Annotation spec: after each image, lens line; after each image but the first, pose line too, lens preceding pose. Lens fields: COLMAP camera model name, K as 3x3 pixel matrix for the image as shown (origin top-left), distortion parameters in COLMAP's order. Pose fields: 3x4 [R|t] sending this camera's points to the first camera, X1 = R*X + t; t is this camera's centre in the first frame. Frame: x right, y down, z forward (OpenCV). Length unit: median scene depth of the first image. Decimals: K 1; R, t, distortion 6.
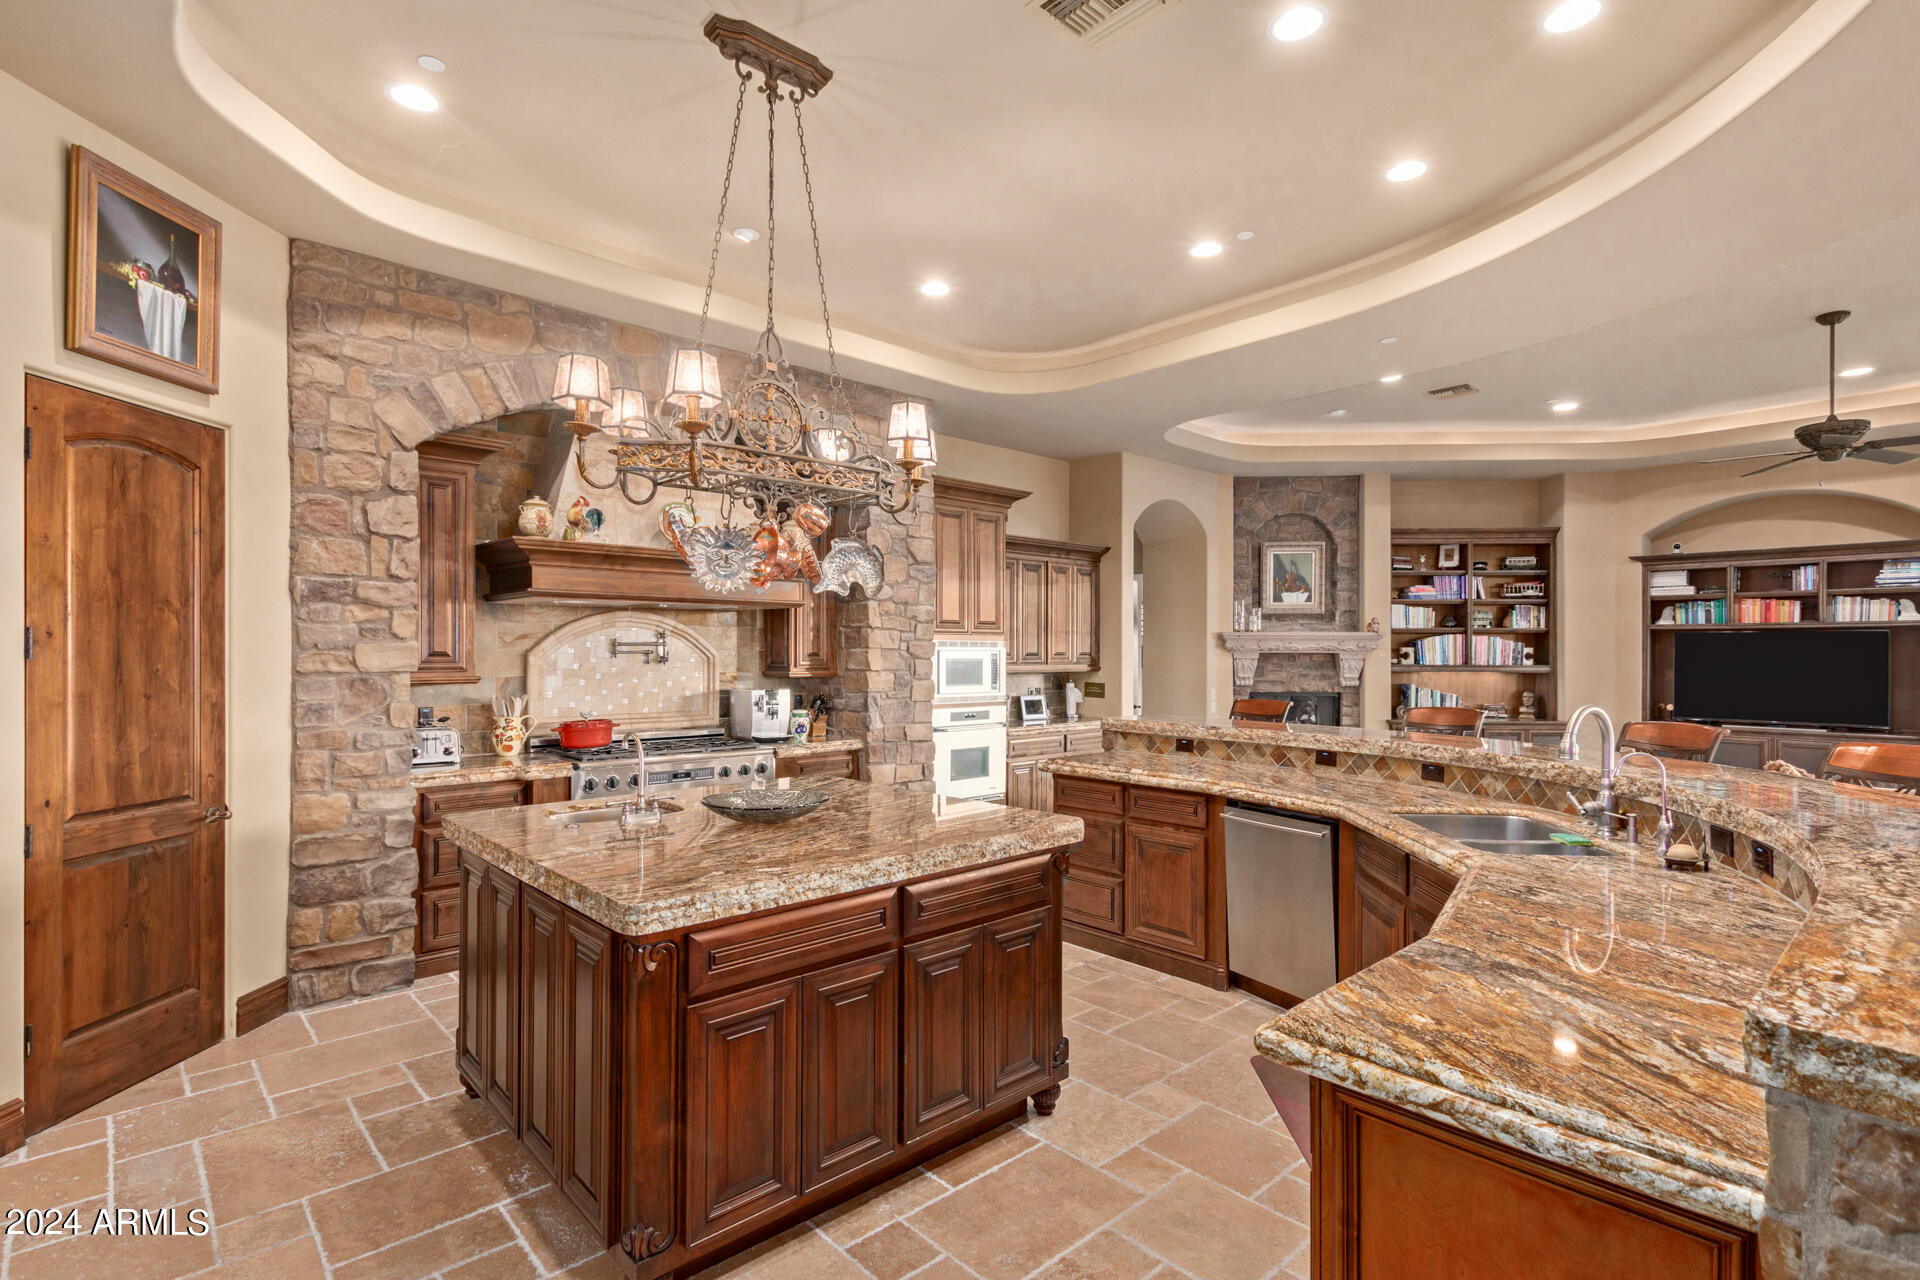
lens RADIAL K [[916.0, 0, 966.7], [0, 916.0, 651.8], [0, 0, 1]] dist [-0.000283, -0.000100]
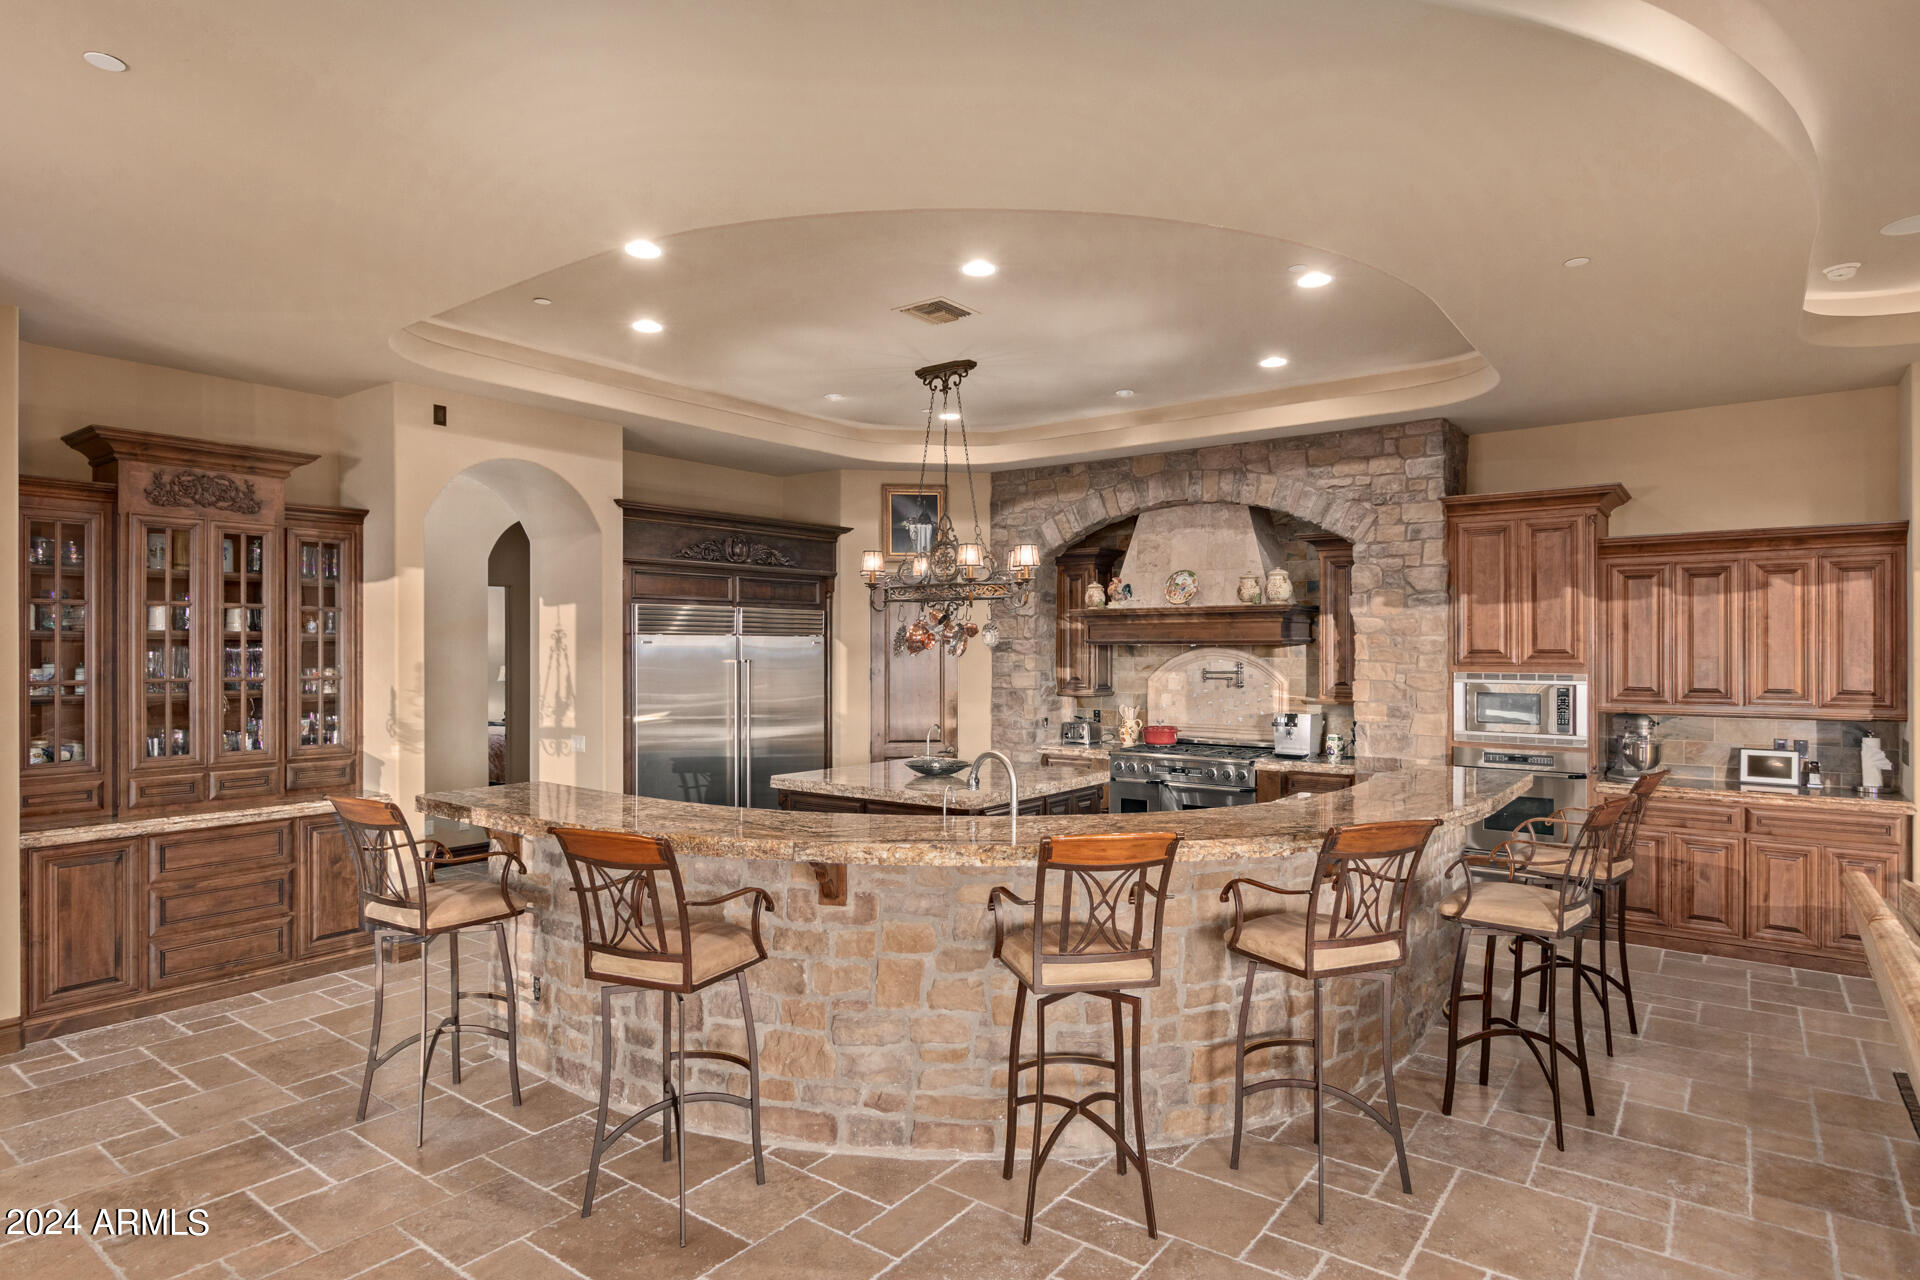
lens RADIAL K [[1040.9, 0, 960.0], [0, 1040.9, 640.0], [0, 0, 1]] dist [0.000394, 0.000020]
pose [[0.173689, -0.010103, -0.984749, 1.281748], [0.002749, 0.999948, -0.009774, -0.050270], [0.984797, -0.001009, 0.173707, 0.448684]]
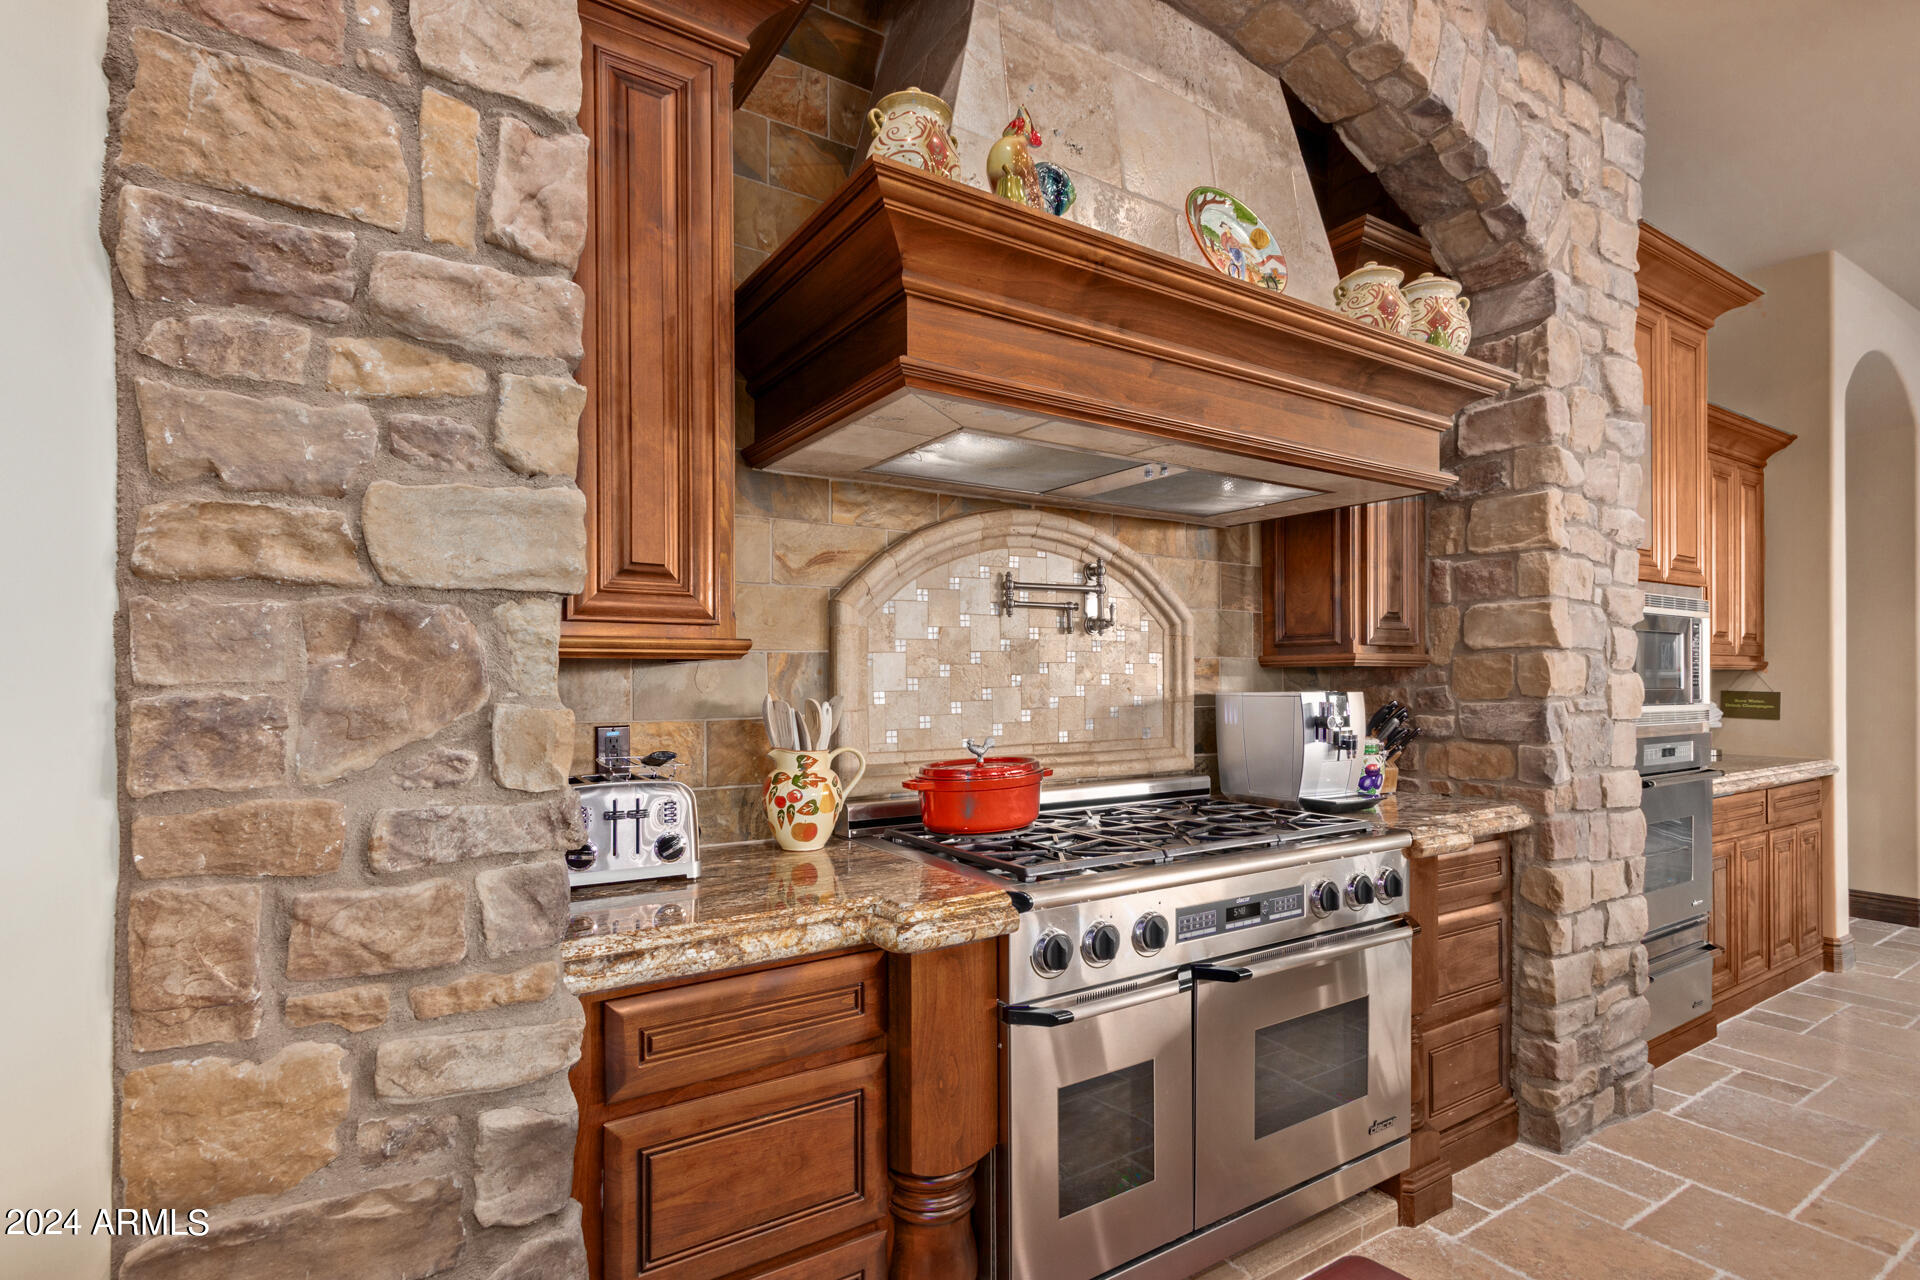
lens RADIAL K [[932.0, 0, 955.8], [0, 932.0, 679.8], [0, 0, 1]] dist [0.001593, -0.000145]
pose [[0.983571, -0.004710, -0.180458, -0.392855], [0.004707, 0.999989, -0.000446, 0.044219], [0.180458, -0.000411, 0.983583, 0.666965]]
